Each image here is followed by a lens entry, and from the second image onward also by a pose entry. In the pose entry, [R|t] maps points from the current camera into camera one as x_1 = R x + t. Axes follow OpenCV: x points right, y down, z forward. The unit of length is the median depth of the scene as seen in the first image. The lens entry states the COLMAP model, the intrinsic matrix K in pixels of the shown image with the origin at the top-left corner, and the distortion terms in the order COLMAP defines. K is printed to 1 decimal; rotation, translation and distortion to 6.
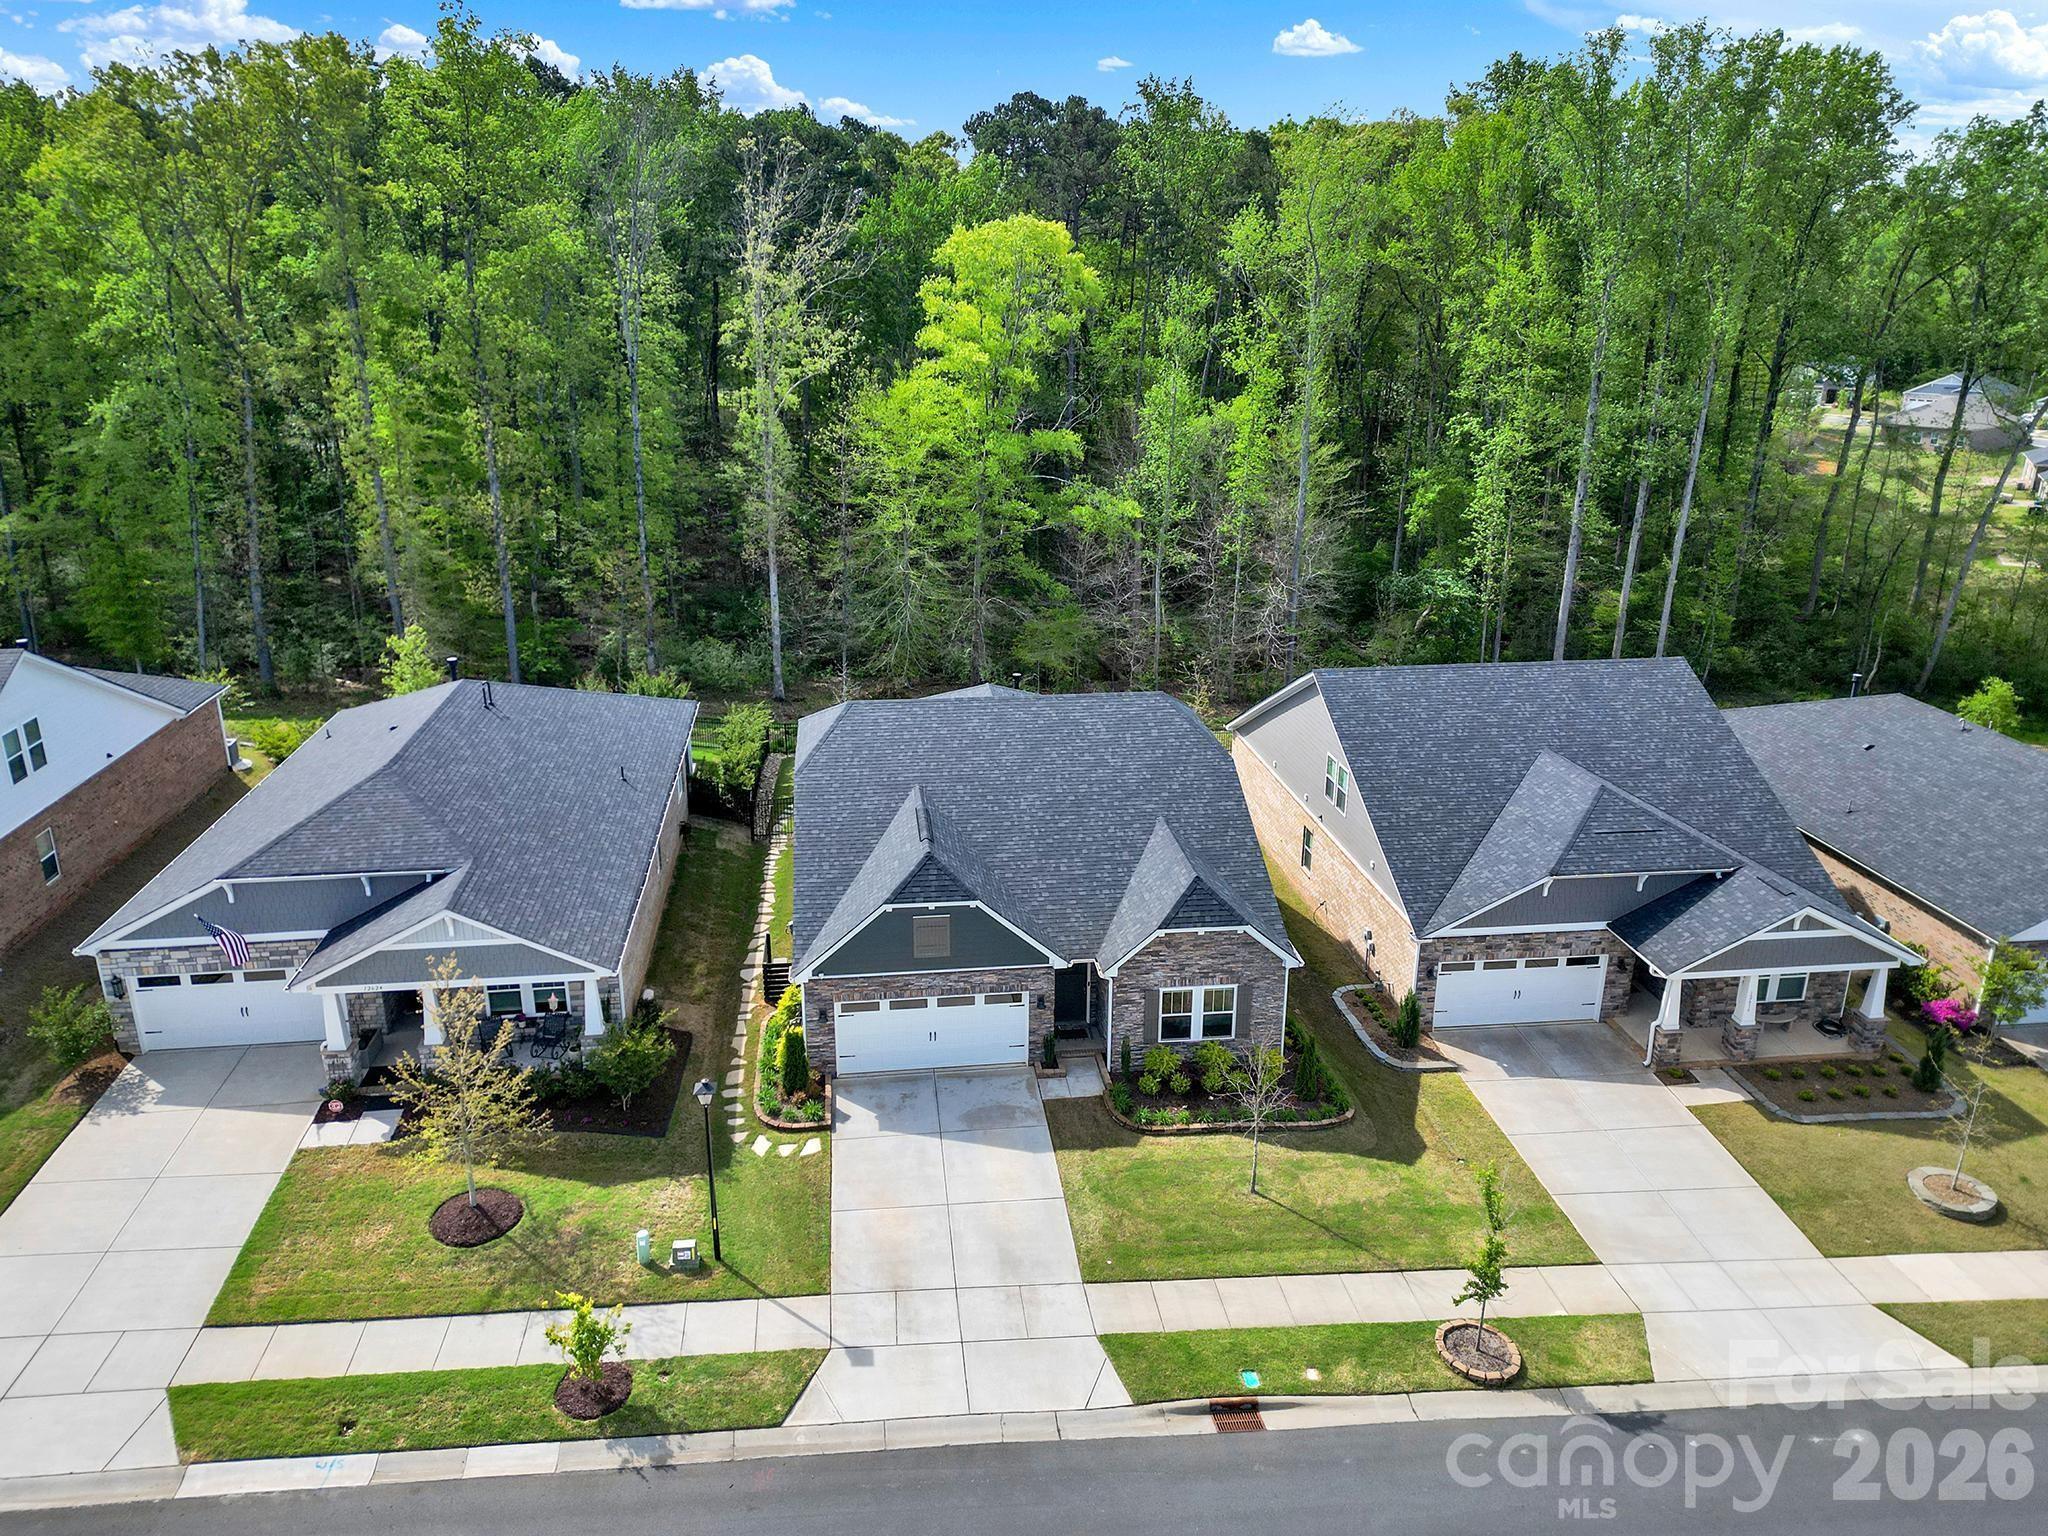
lens RADIAL K [[1437.0, 0, 1011.8], [0, 1437.0, 763.0], [0, 0, 1]] dist [0.077283, -0.090525]
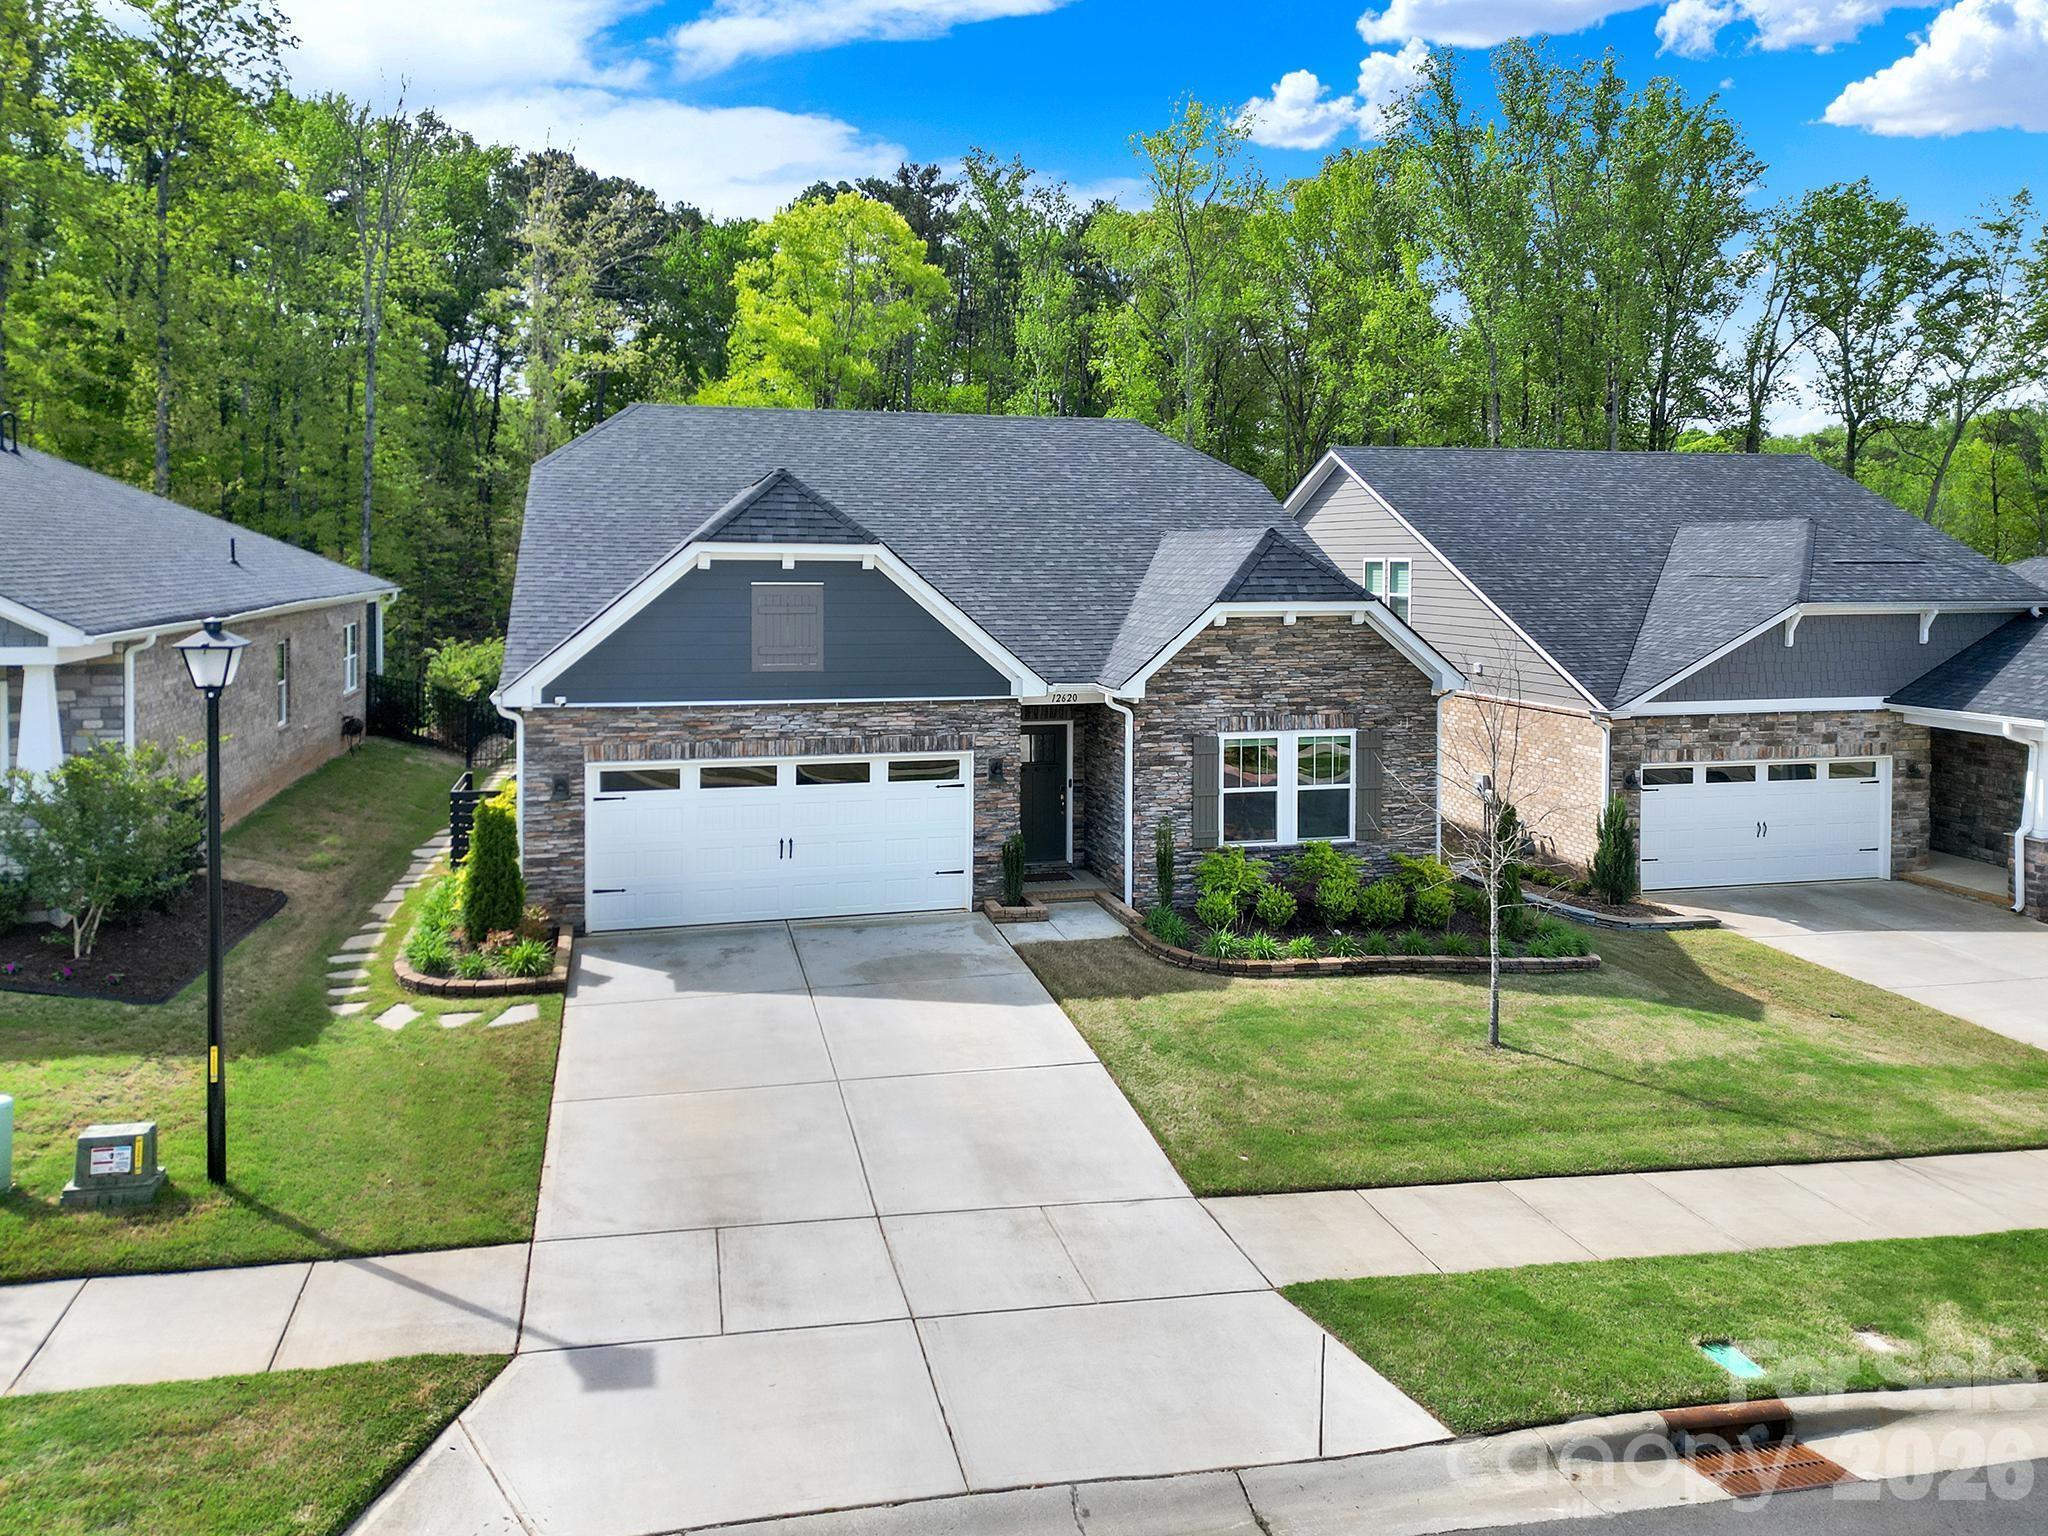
lens RADIAL K [[1496.2, 0, 1023.2], [0, 1496.2, 563.2], [0, 0, 1]] dist [0.039302, -0.005944]
pose [[0.990279, 0.005408, 0.138990, -0.046607], [0.038549, 0.949431, -0.311600, 0.267940], [-0.133646, 0.313928, 0.939993, 0.471608]]
